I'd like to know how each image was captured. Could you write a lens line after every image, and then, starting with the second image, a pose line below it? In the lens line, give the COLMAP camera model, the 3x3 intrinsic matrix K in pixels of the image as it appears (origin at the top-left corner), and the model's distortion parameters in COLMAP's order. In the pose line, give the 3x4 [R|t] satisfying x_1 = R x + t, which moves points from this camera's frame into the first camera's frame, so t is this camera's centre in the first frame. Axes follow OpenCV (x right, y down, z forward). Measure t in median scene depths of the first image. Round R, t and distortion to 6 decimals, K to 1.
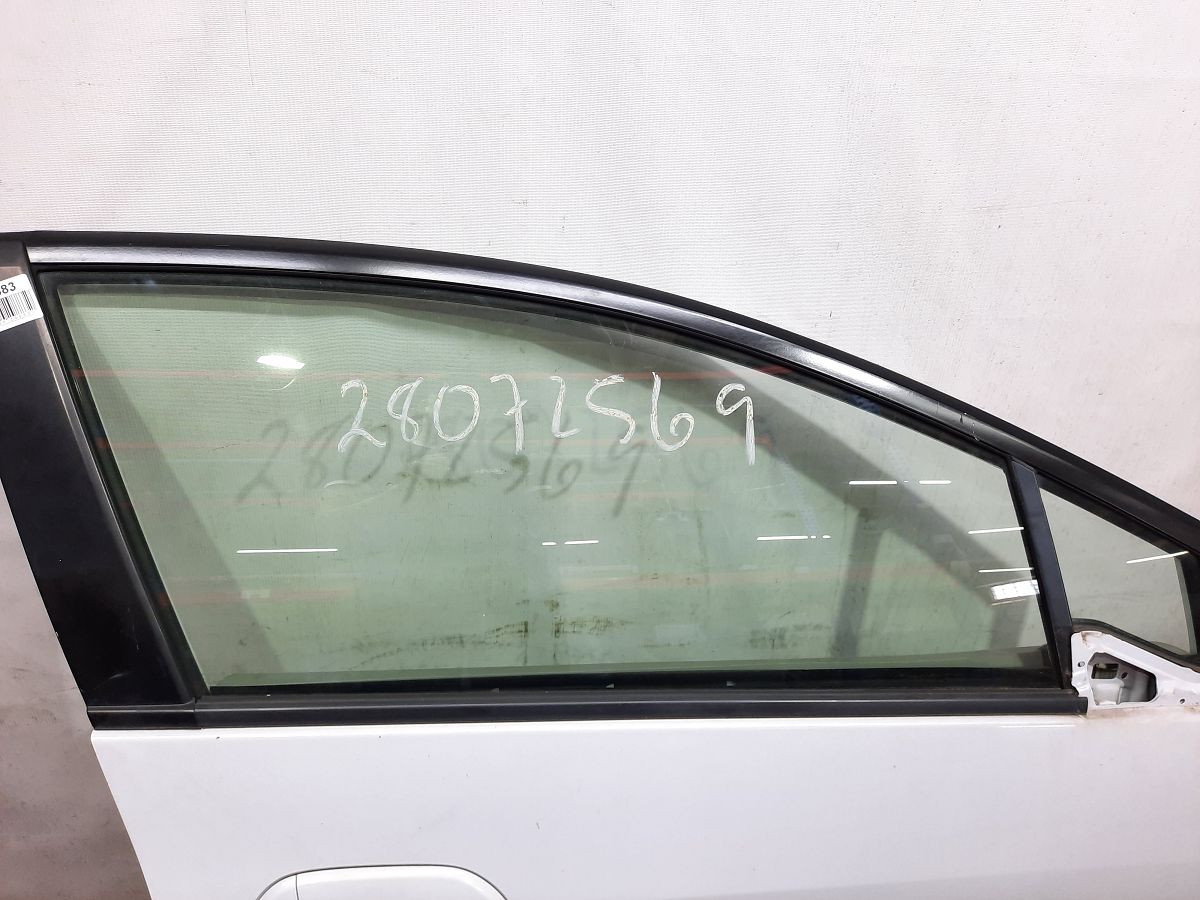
lens RADIAL K [[888.9, 0, 601.6], [0, 888.9, 448.9], [0, 0, 1]] dist [0.035344, -0.038951]
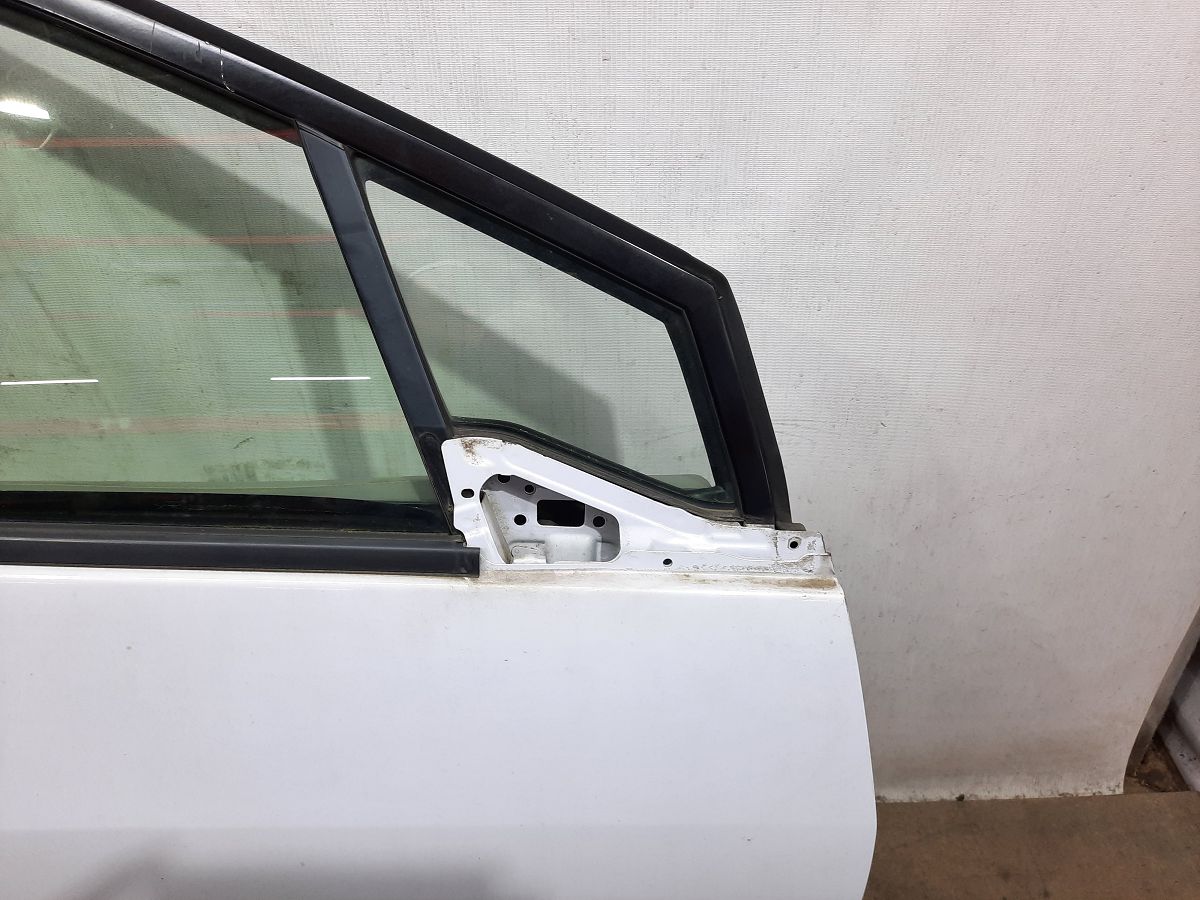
lens RADIAL K [[888.9, 0, 597.8], [0, 888.9, 451.5], [0, 0, 1]] dist [0.035344, -0.038951]
pose [[0.992614, 0.012841, -0.120632, 0.690045], [-0.002466, 0.996312, 0.085763, 0.162065], [0.121288, -0.084832, 0.988986, 0.428949]]
